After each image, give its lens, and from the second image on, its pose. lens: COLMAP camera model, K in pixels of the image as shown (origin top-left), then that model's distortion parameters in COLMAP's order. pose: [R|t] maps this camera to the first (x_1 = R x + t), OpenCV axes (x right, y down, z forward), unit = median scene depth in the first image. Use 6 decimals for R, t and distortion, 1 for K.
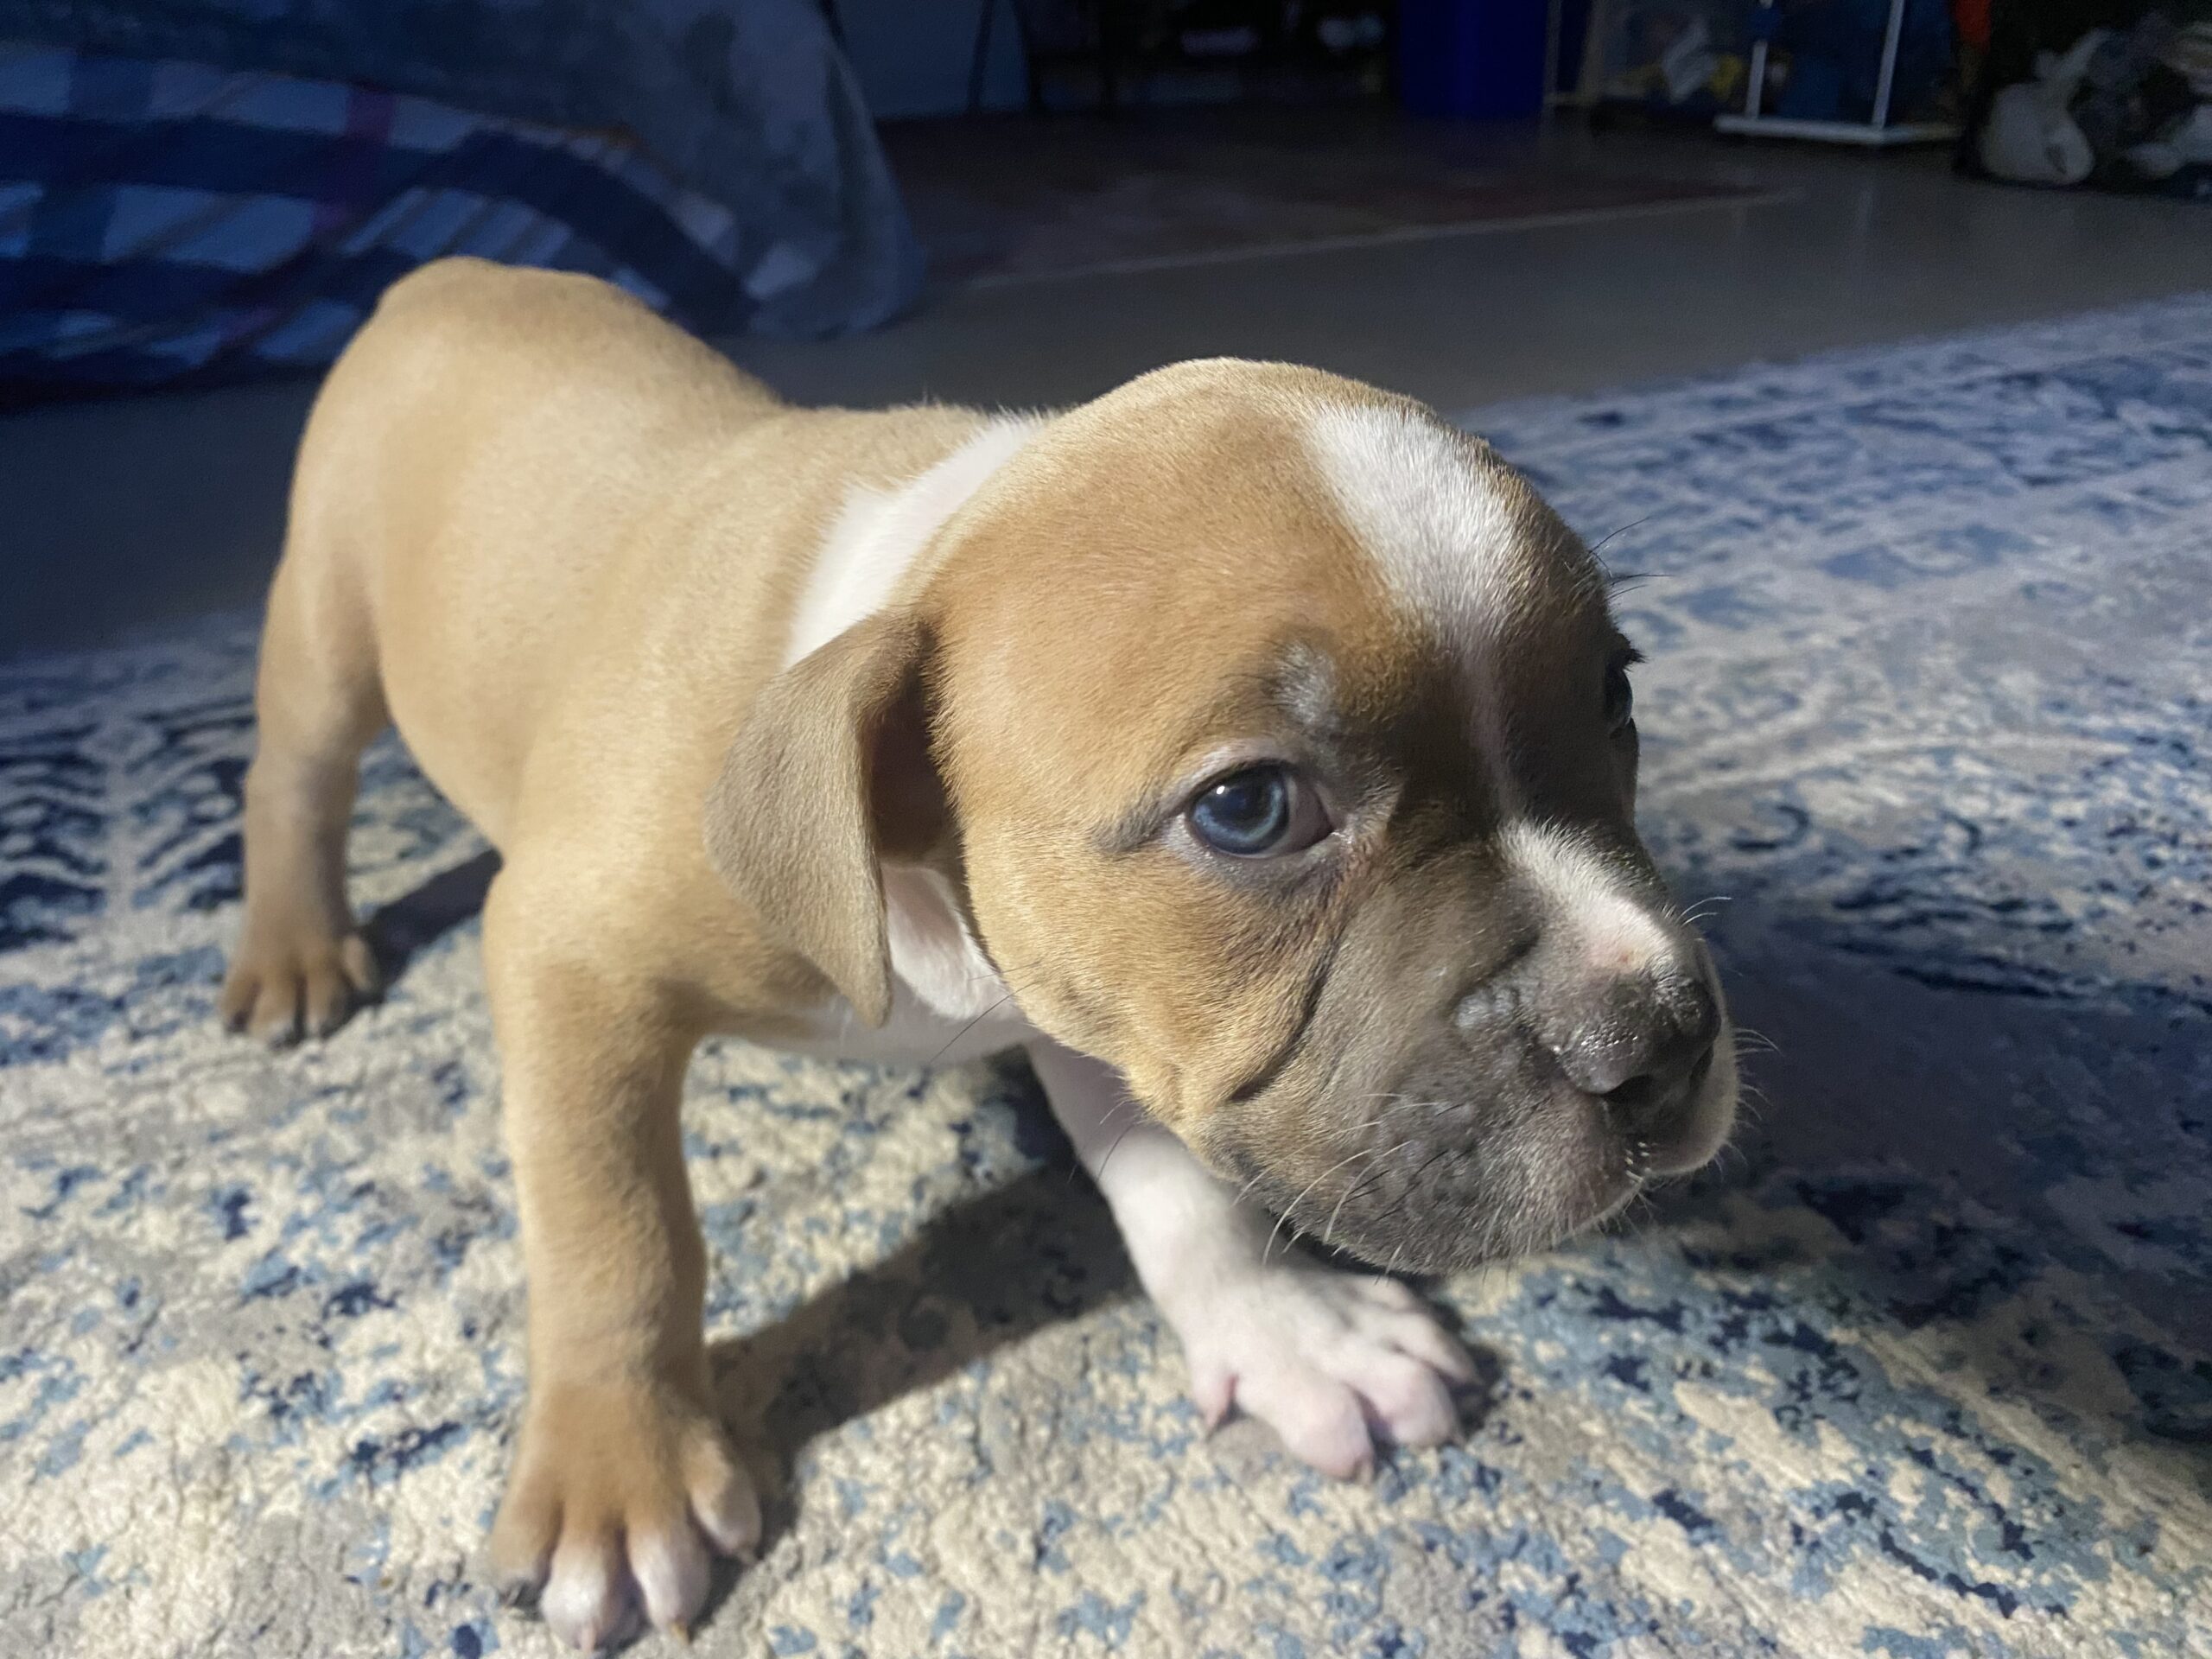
lens RADIAL K [[1679.9, 0, 1108.9], [0, 1679.9, 773.2], [0, 0, 1]] dist [0.004740, -0.008310]
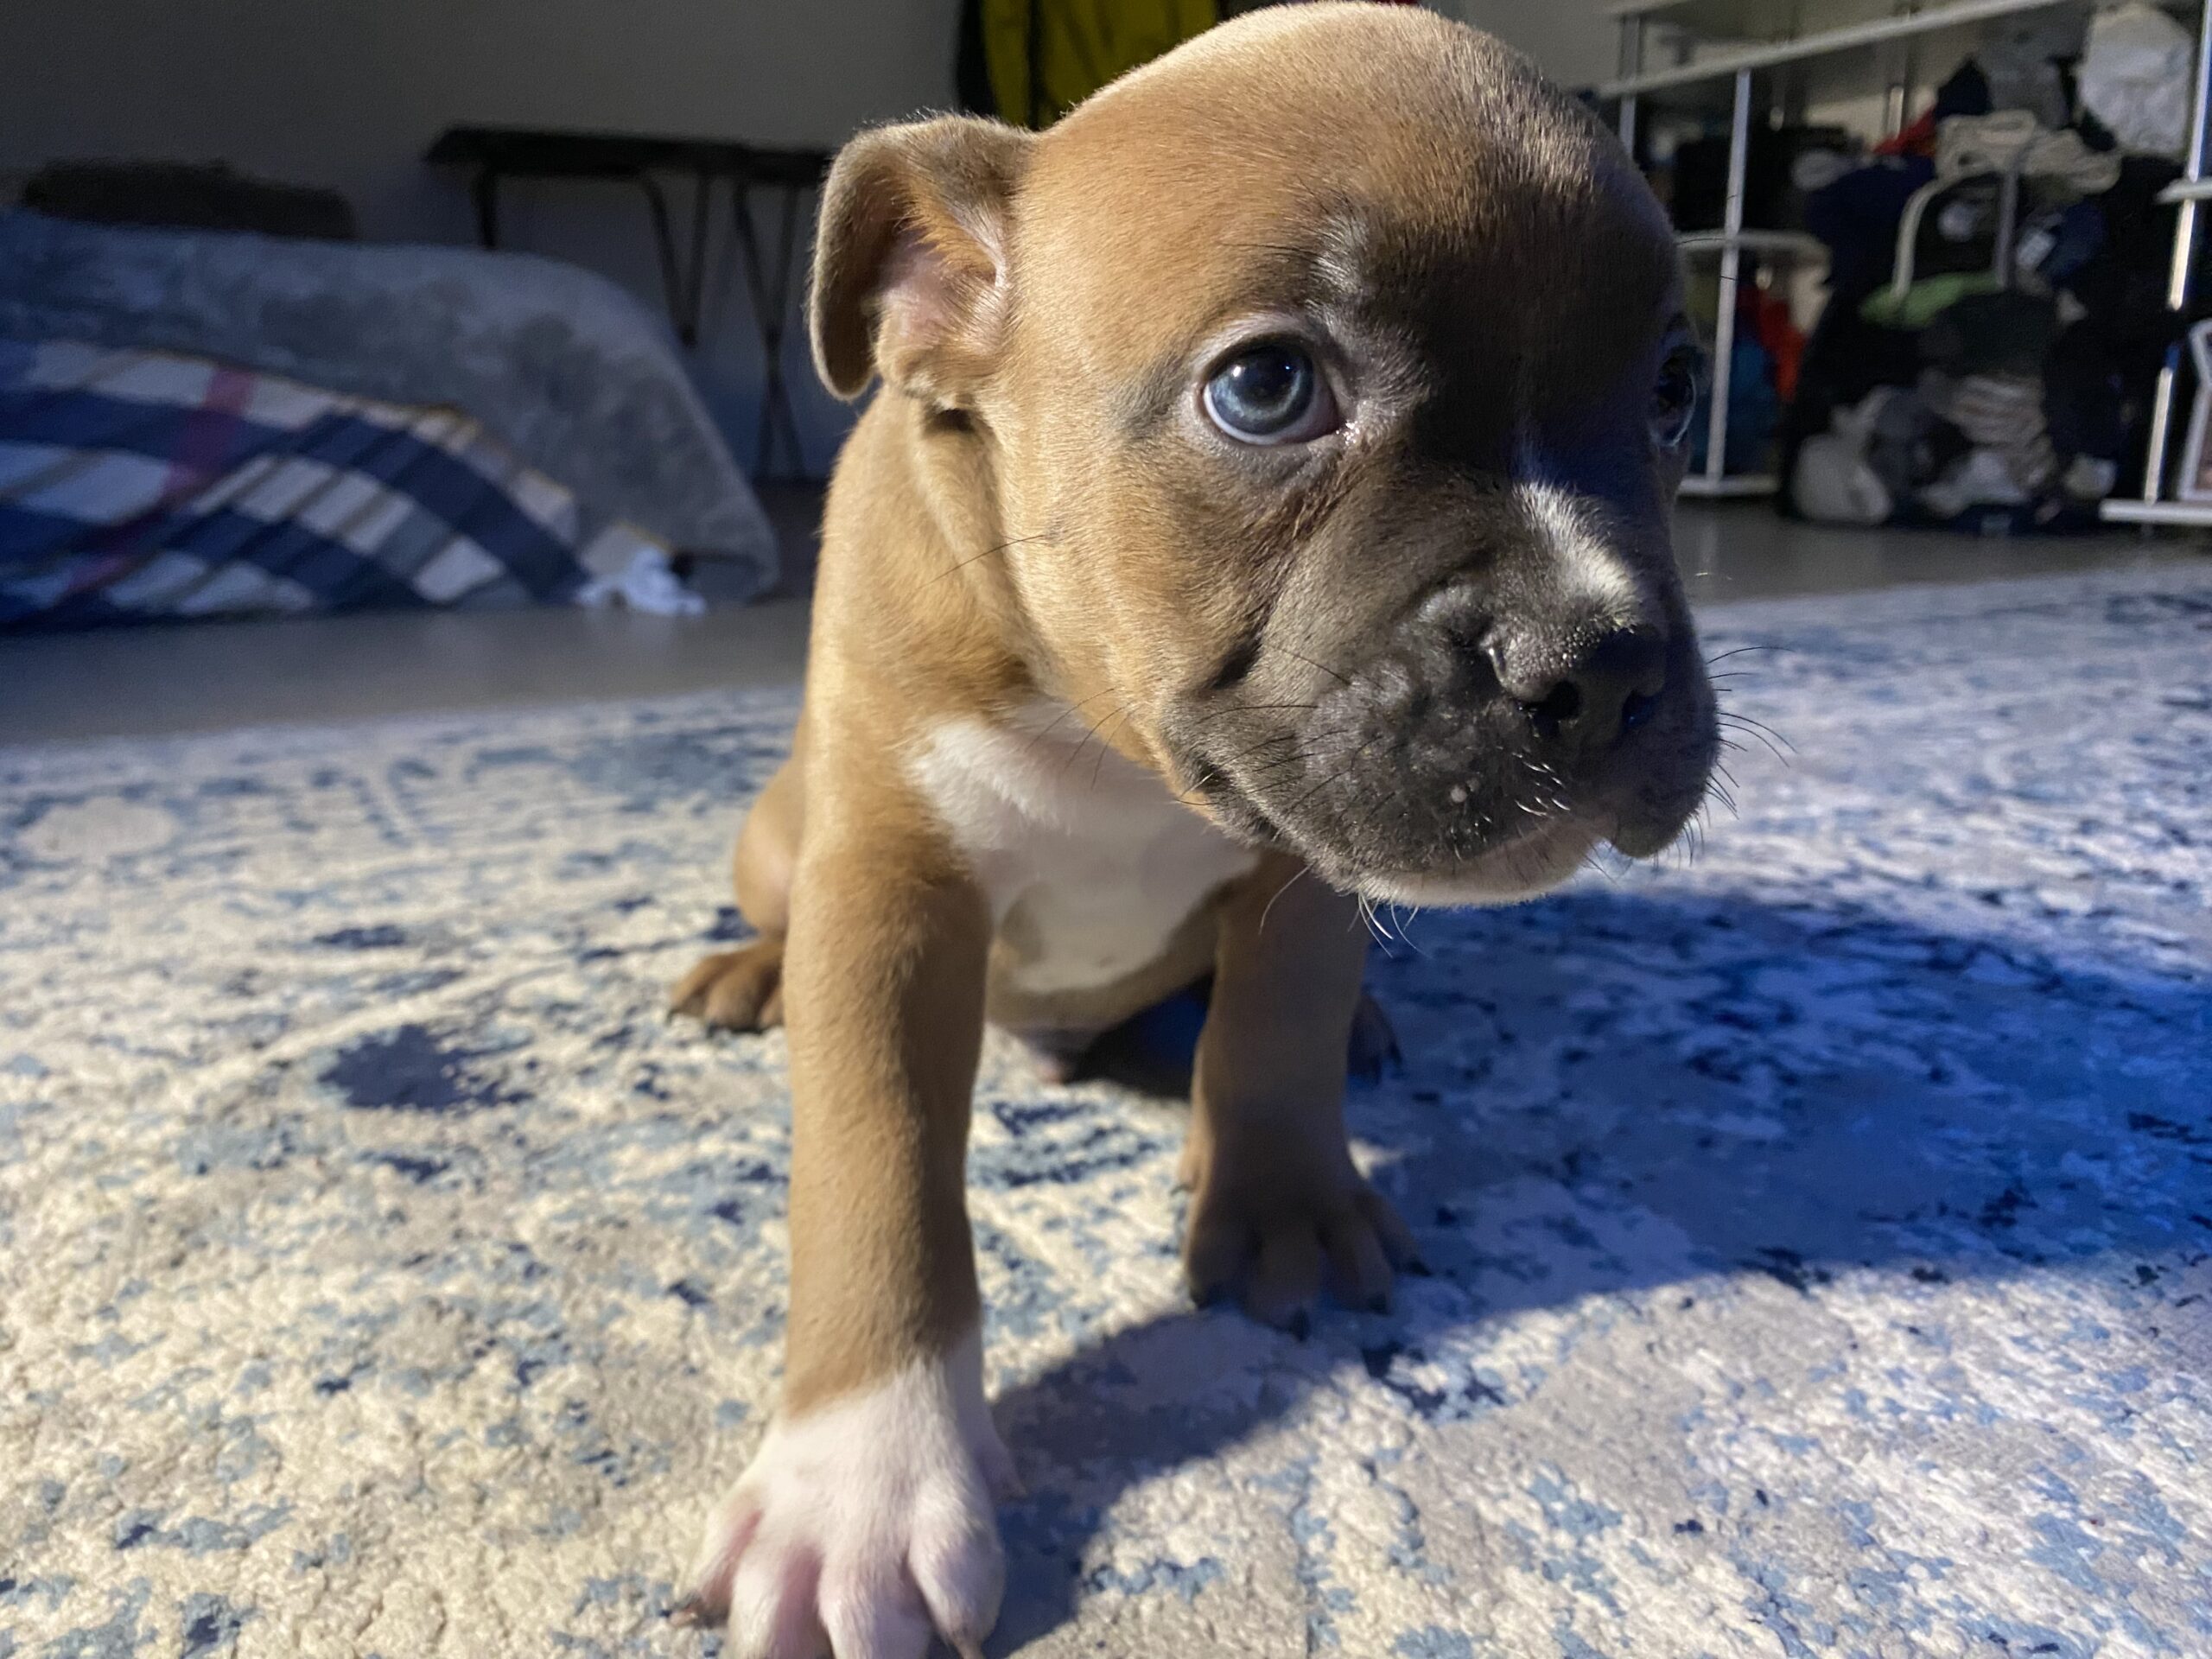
lens RADIAL K [[1716.0, 0, 1058.5], [0, 1716.0, 749.2], [0, 0, 1]] dist [-0.006940, 0.003404]
pose [[0.999227, 0.027441, -0.028139, 0.127816], [-0.033264, 0.971768, -0.233582, 0.074653], [0.020935, 0.234337, 0.971930, -0.031344]]
